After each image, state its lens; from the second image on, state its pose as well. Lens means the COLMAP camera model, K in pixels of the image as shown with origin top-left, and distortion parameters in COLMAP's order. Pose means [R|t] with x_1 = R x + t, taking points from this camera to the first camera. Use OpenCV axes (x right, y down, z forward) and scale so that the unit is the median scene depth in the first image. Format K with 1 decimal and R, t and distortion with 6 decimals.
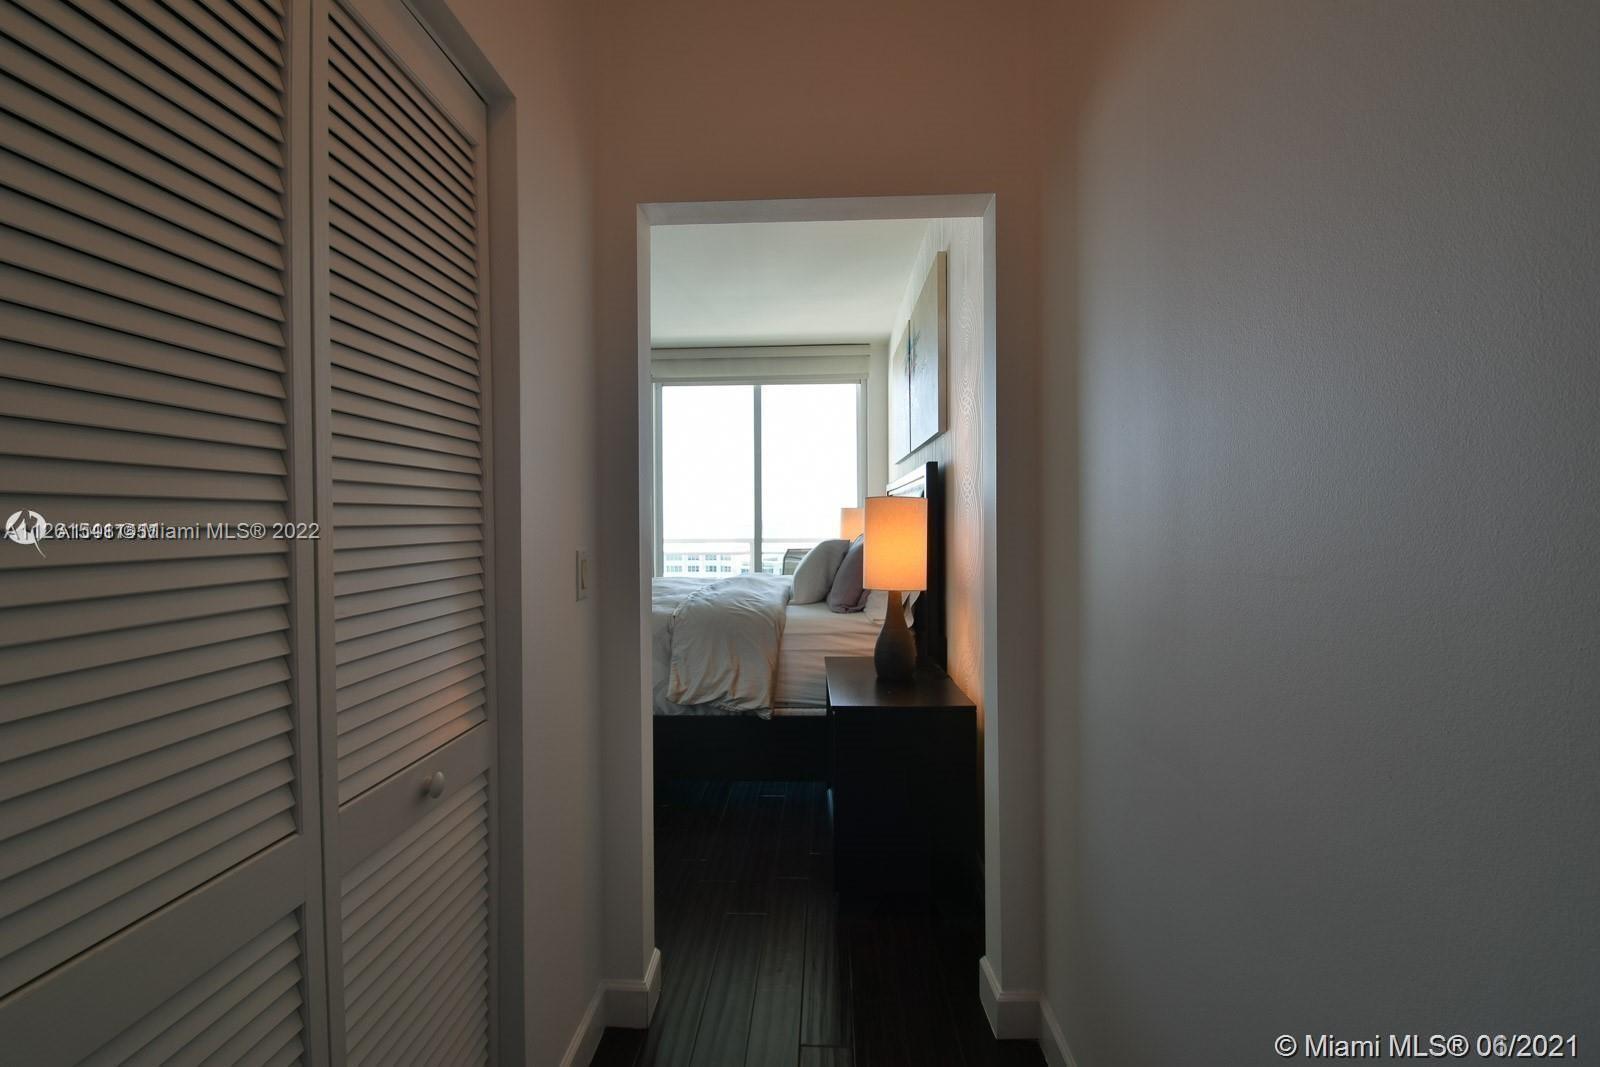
lens RADIAL K [[708.3, 0, 799.7], [0, 708.3, 529.5], [0, 0, 1]] dist [0.003042, -0.000315]
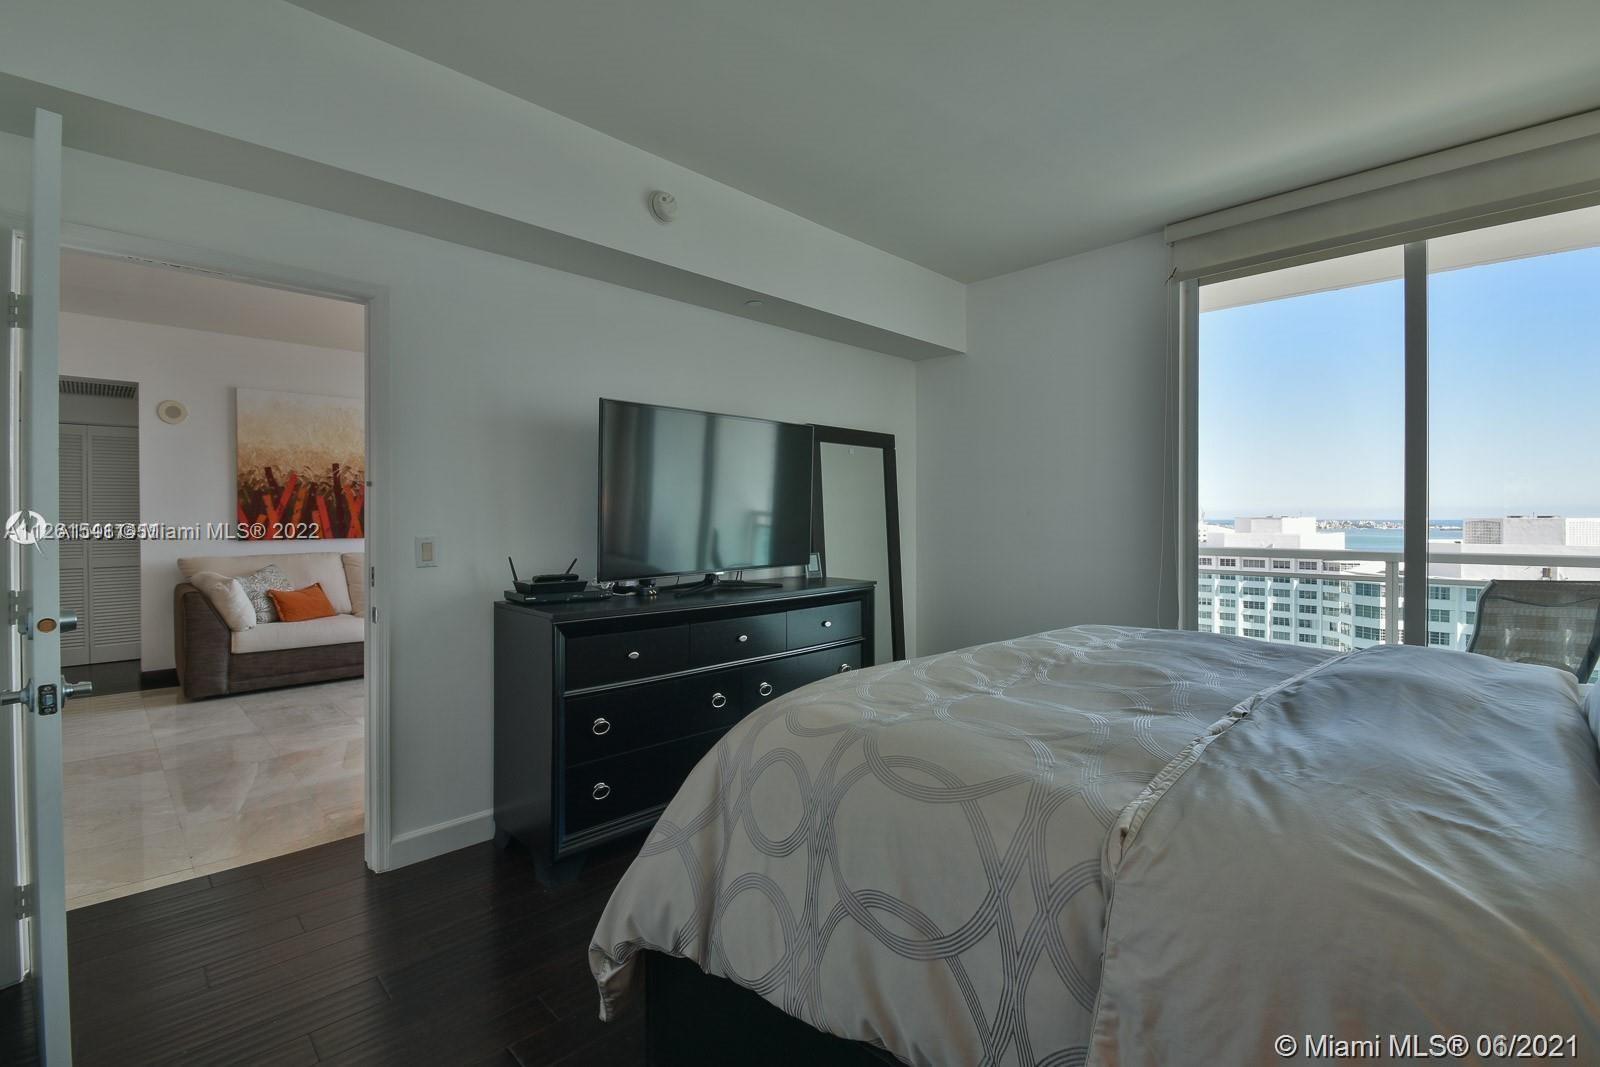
lens RADIAL K [[708.3, 0, 789.7], [0, 708.3, 522.8], [0, 0, 1]] dist [0.003042, -0.000315]
pose [[0.726849, 0.006318, -0.686768, -0.036238], [-0.006246, 0.999977, 0.002589, -0.006953], [0.686768, 0.002408, 0.726872, 0.345857]]
